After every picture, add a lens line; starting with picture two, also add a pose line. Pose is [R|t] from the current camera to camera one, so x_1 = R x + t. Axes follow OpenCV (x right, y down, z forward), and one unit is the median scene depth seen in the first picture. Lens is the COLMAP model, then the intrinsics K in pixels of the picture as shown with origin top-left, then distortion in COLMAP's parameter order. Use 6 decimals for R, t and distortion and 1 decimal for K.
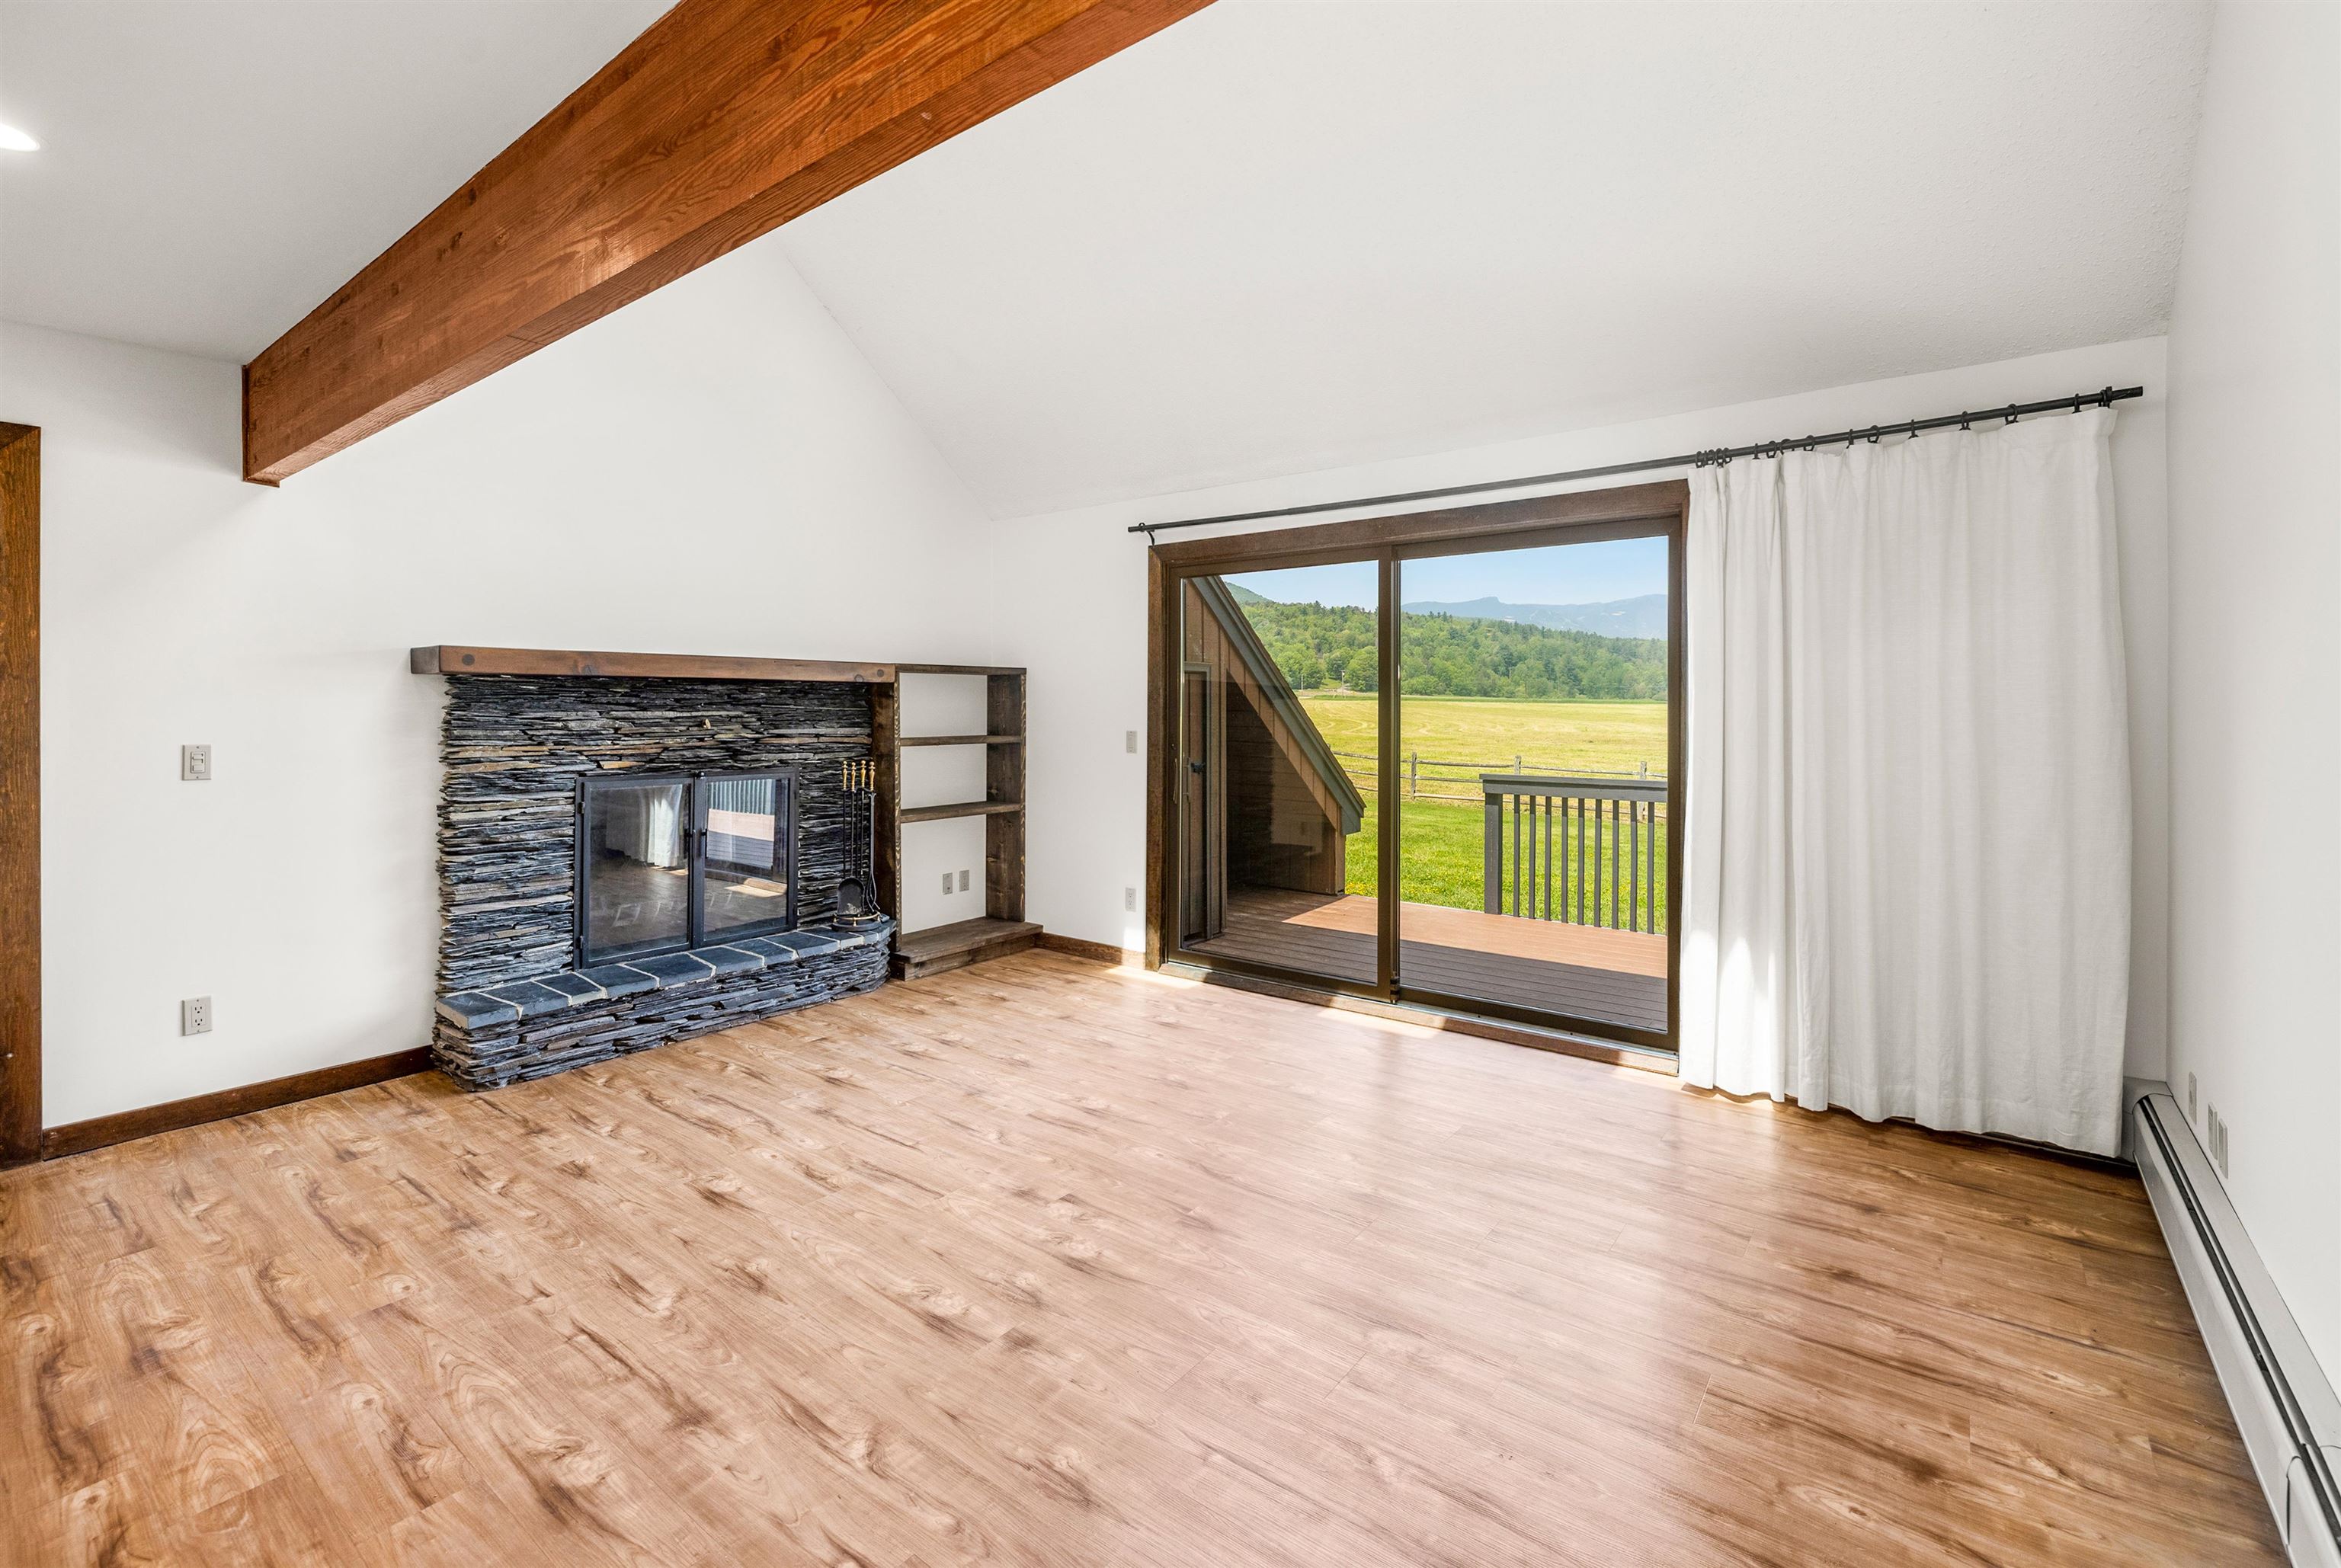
lens RADIAL K [[1040.1, 0, 1177.2], [0, 1040.1, 709.1], [0, 0, 1]] dist [-0.003622, 0.002643]
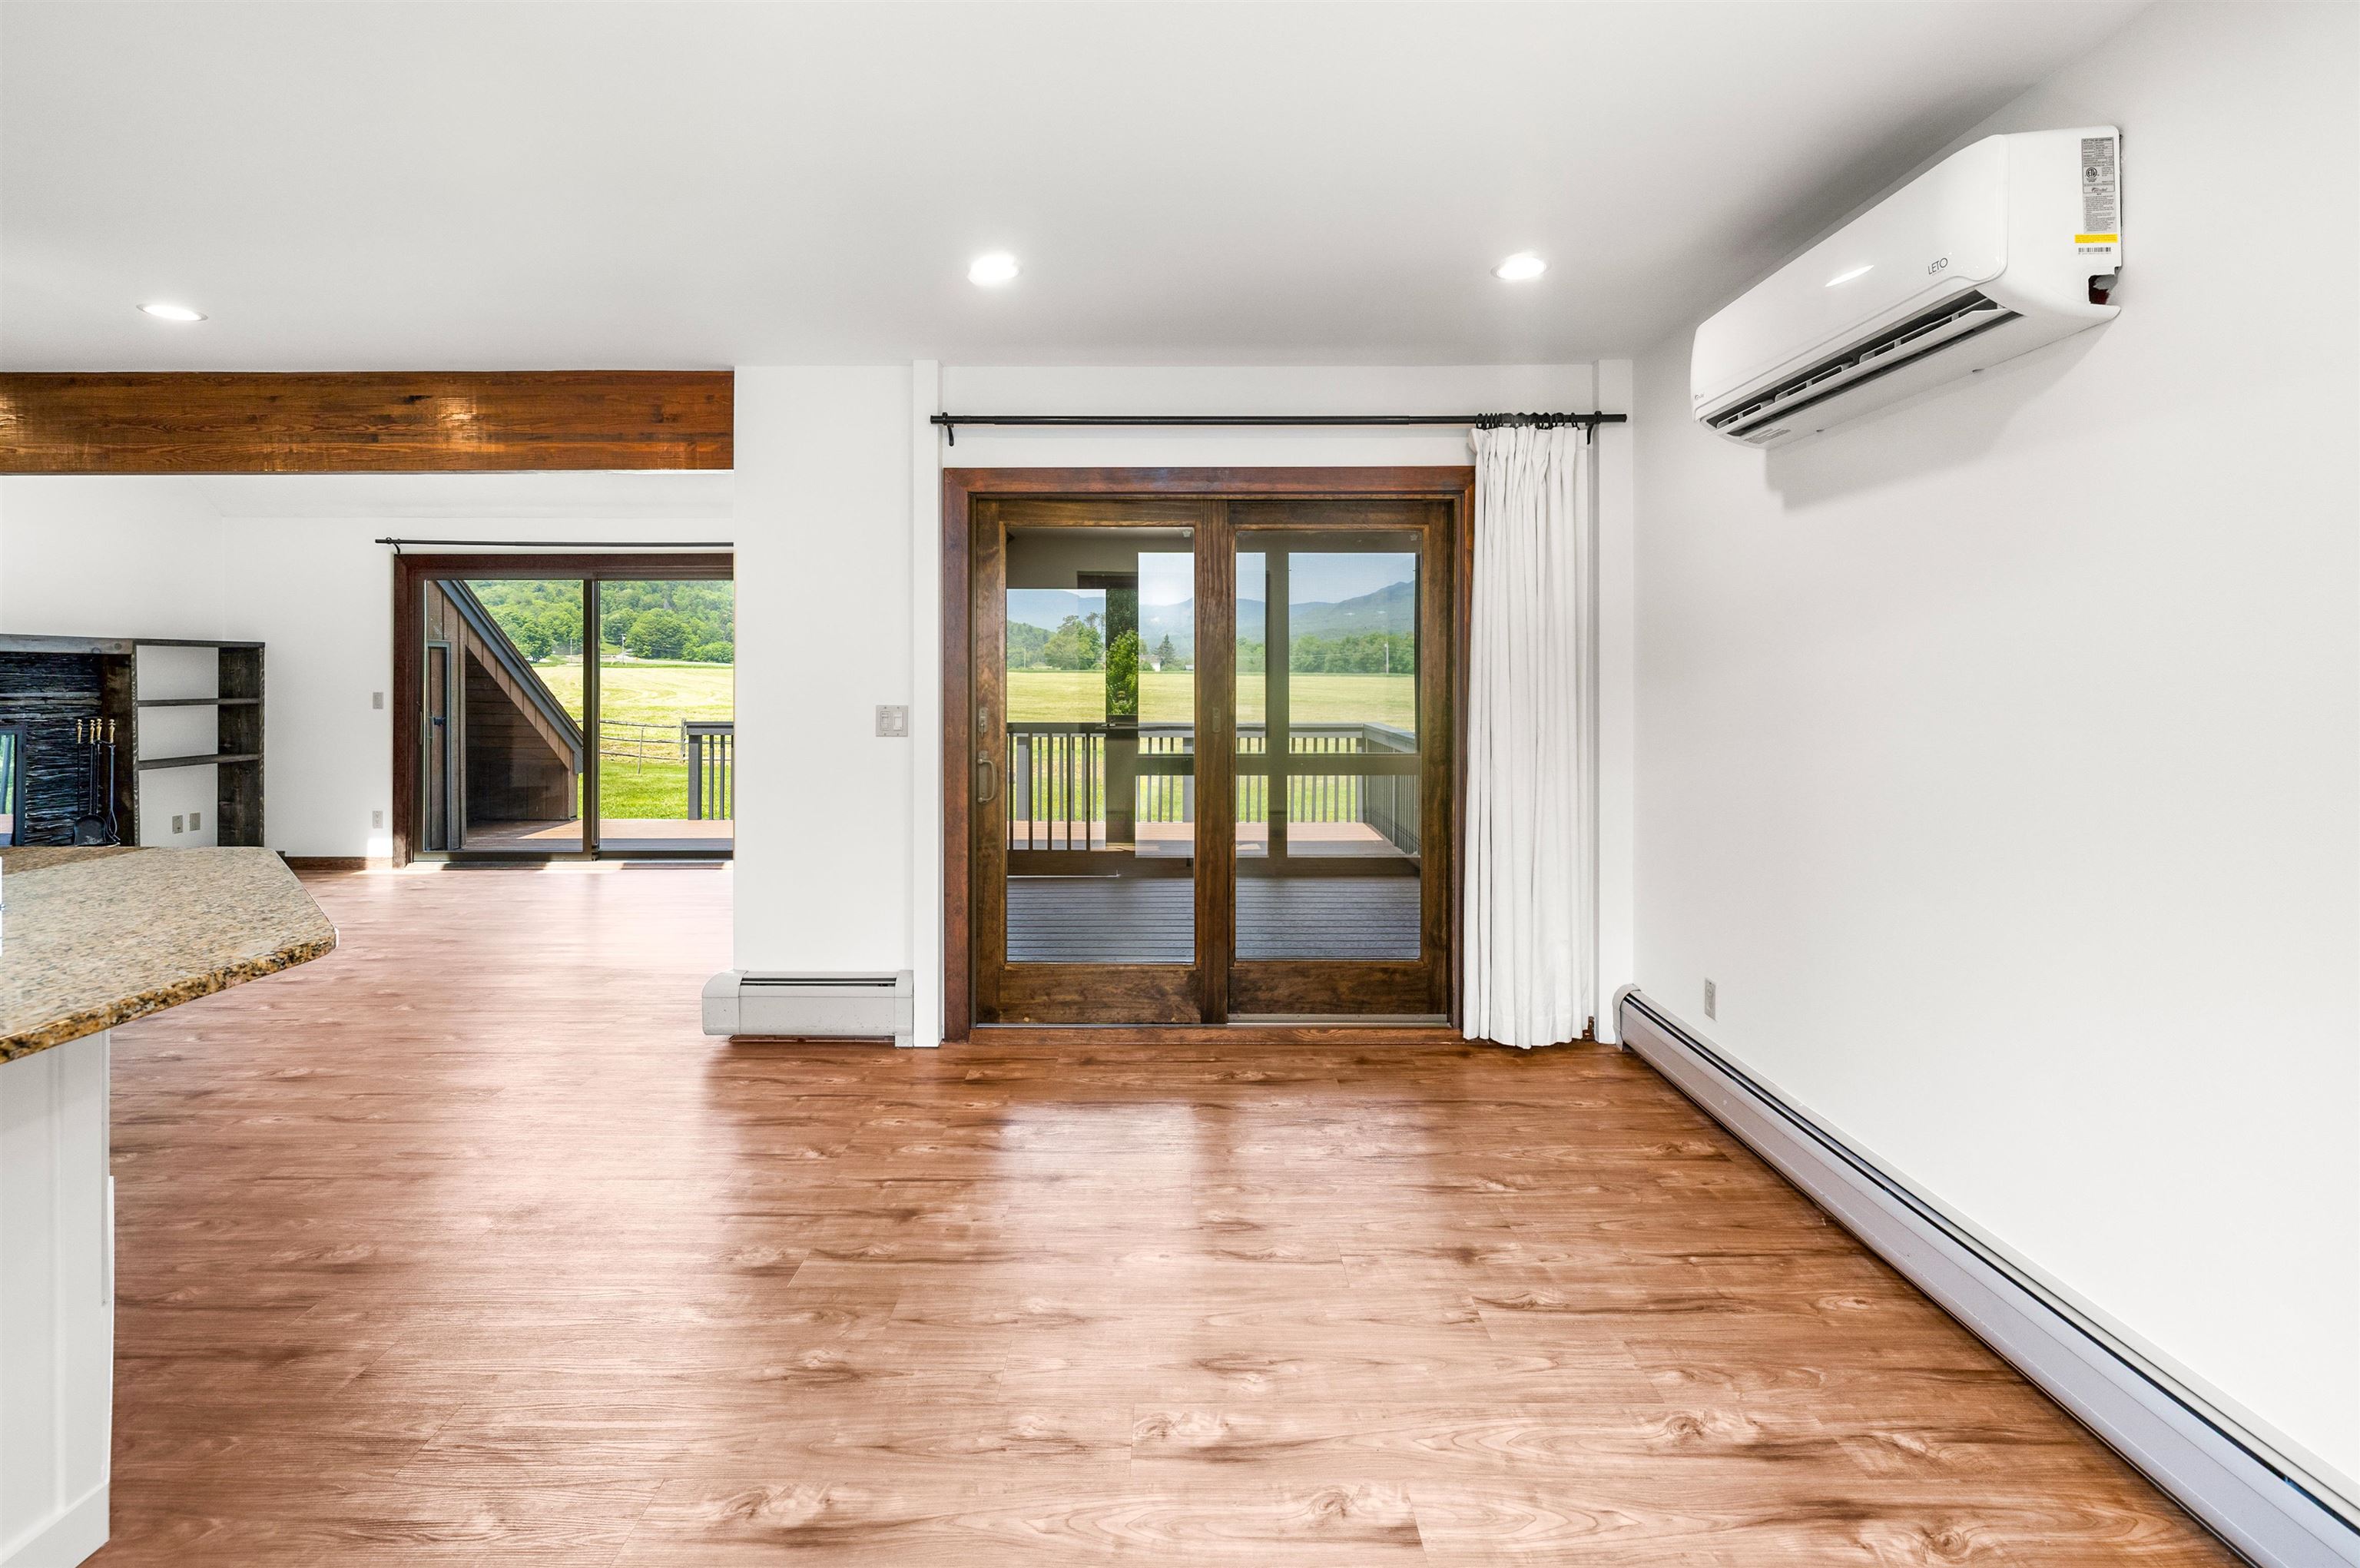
lens RADIAL K [[1048.6, 0, 1190.6], [0, 1048.6, 674.8], [0, 0, 1]] dist [-0.003622, 0.002643]
pose [[0.797381, -0.002566, 0.603471, -0.025247], [0.003803, 0.999992, -0.000773, 0.004346], [-0.603464, 0.002911, 0.797385, -0.754534]]
